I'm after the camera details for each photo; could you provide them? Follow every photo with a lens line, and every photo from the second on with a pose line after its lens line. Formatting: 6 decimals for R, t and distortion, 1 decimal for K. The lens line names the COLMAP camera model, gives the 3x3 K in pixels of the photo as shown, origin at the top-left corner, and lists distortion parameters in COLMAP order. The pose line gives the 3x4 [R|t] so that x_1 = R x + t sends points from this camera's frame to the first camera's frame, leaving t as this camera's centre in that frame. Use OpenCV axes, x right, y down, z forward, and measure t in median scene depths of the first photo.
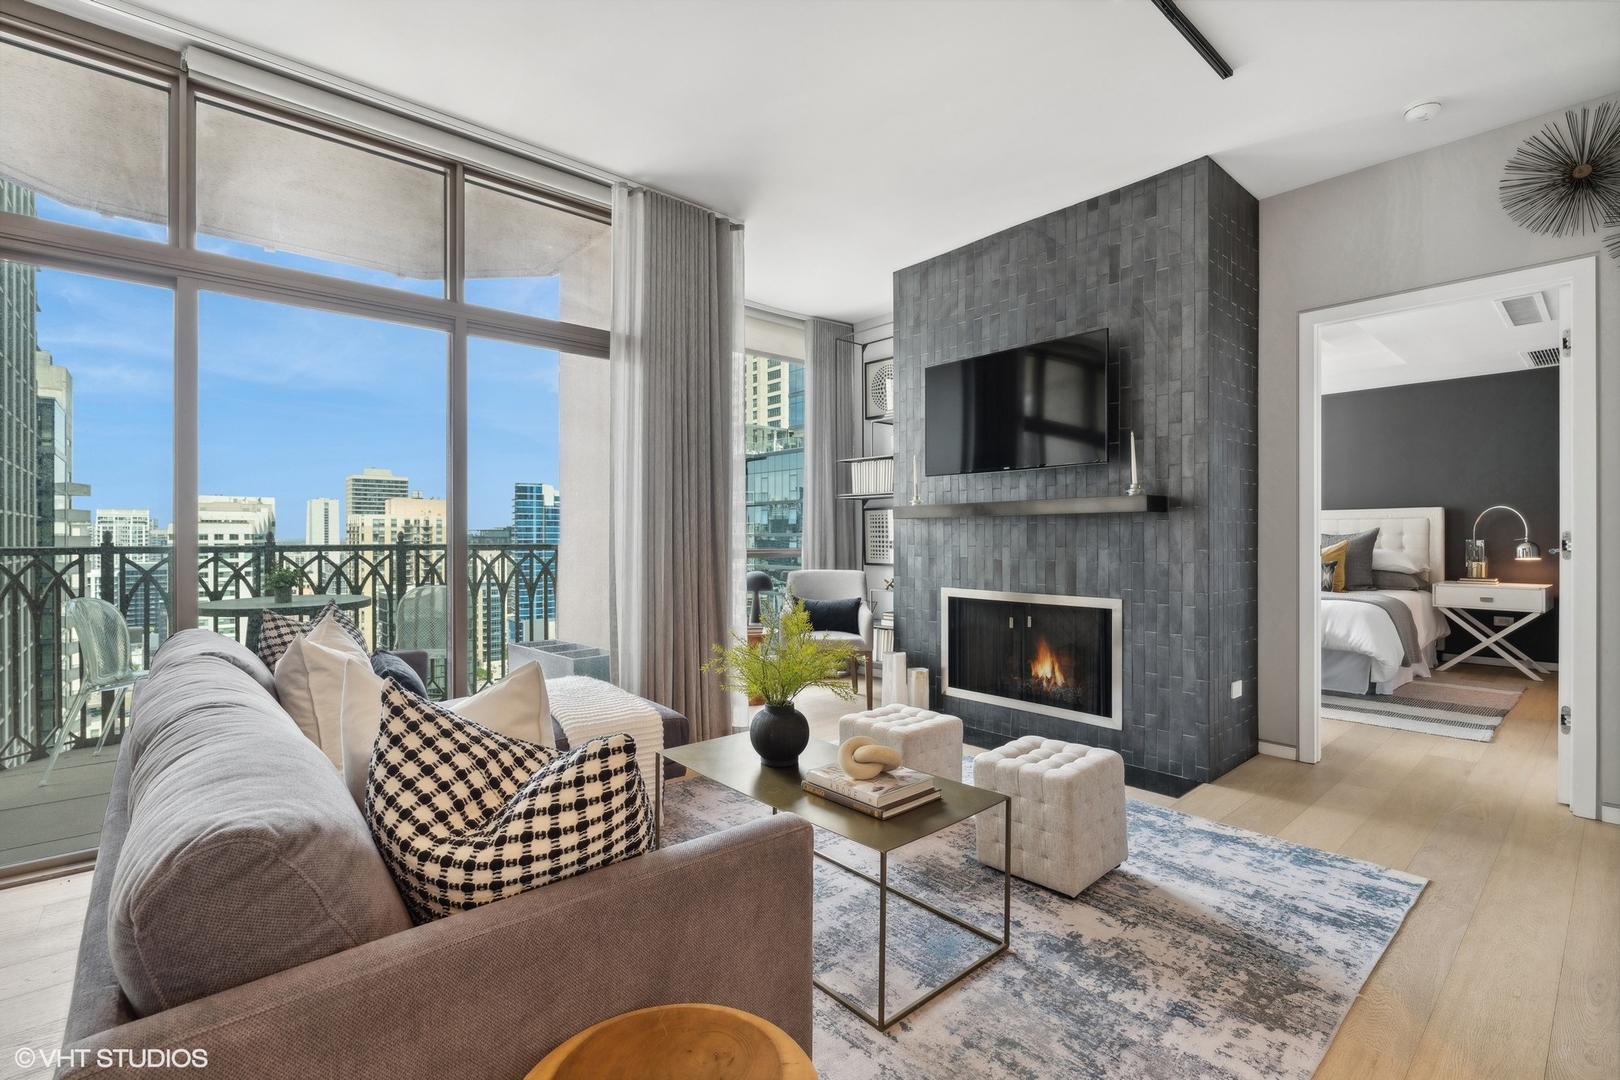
lens RADIAL K [[728.4, 0, 810.0], [0, 728.4, 540.0], [0, 0, 1]] dist [-0.001527, 0.000013]
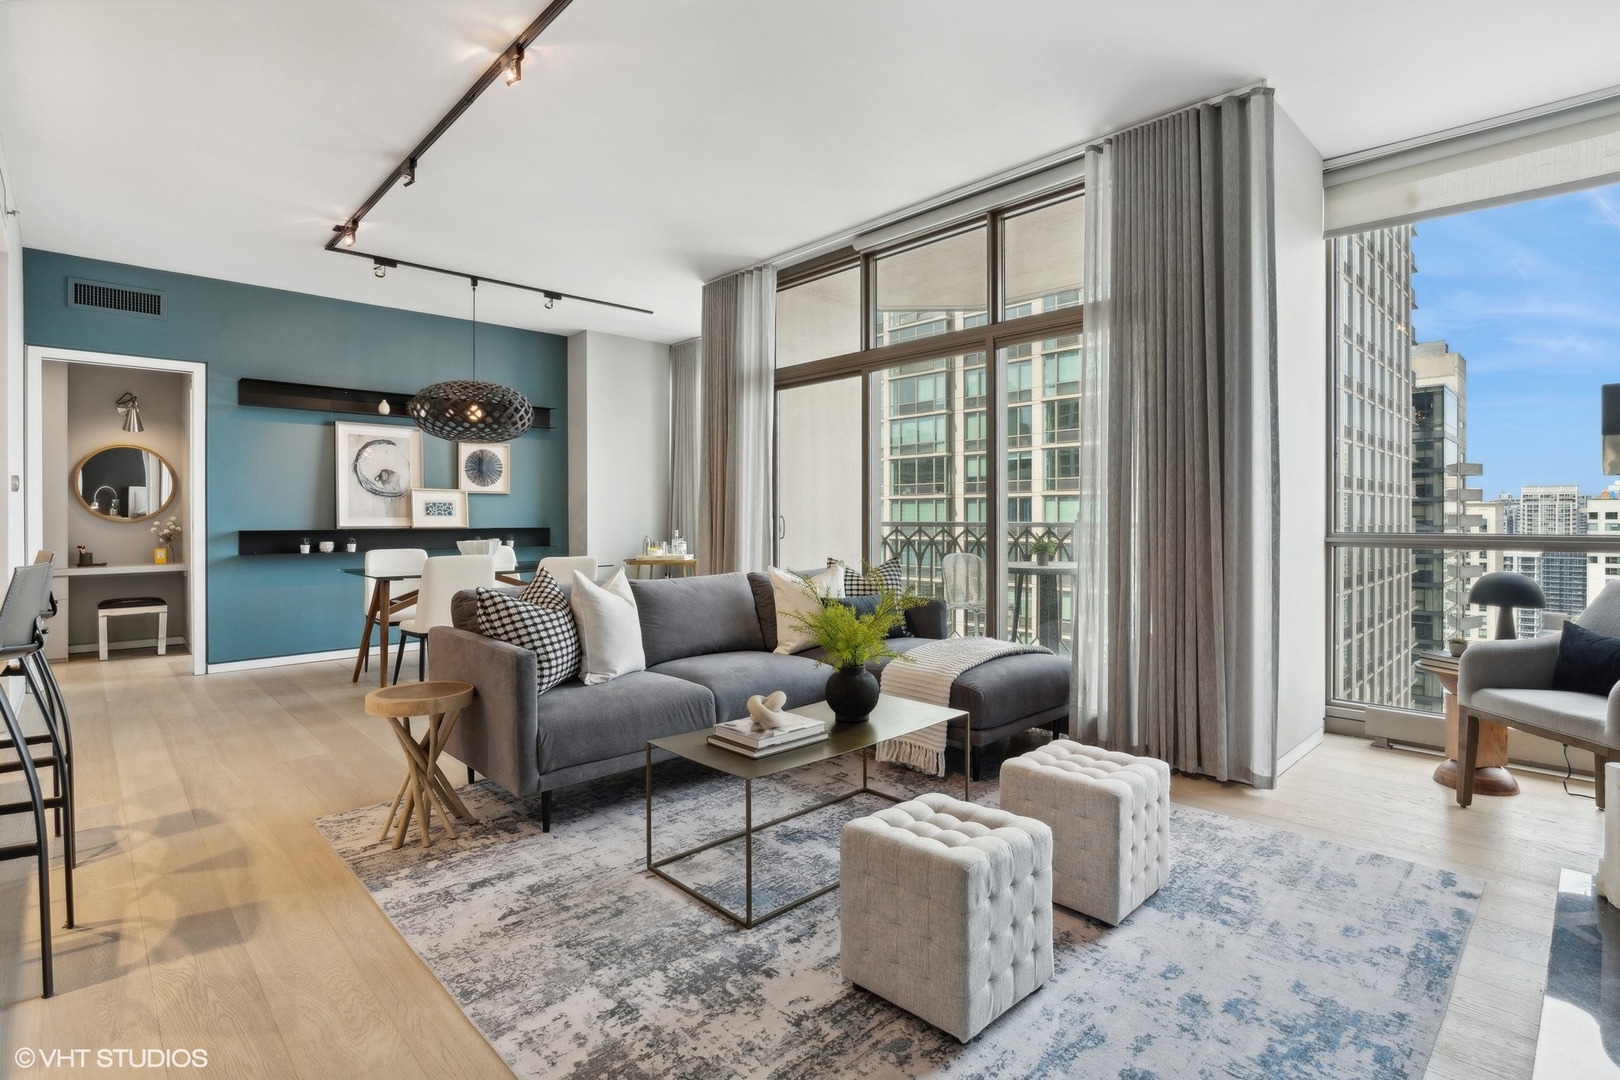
lens RADIAL K [[773.1, 0, 806.3], [0, 773.1, 522.8], [0, 0, 1]] dist [-0.014806, 0.000594]
pose [[0.036395, 0.007968, -0.999306, 0.541582], [-0.002771, 0.999965, 0.007872, -0.001056], [0.999334, 0.002483, 0.036415, 0.426571]]
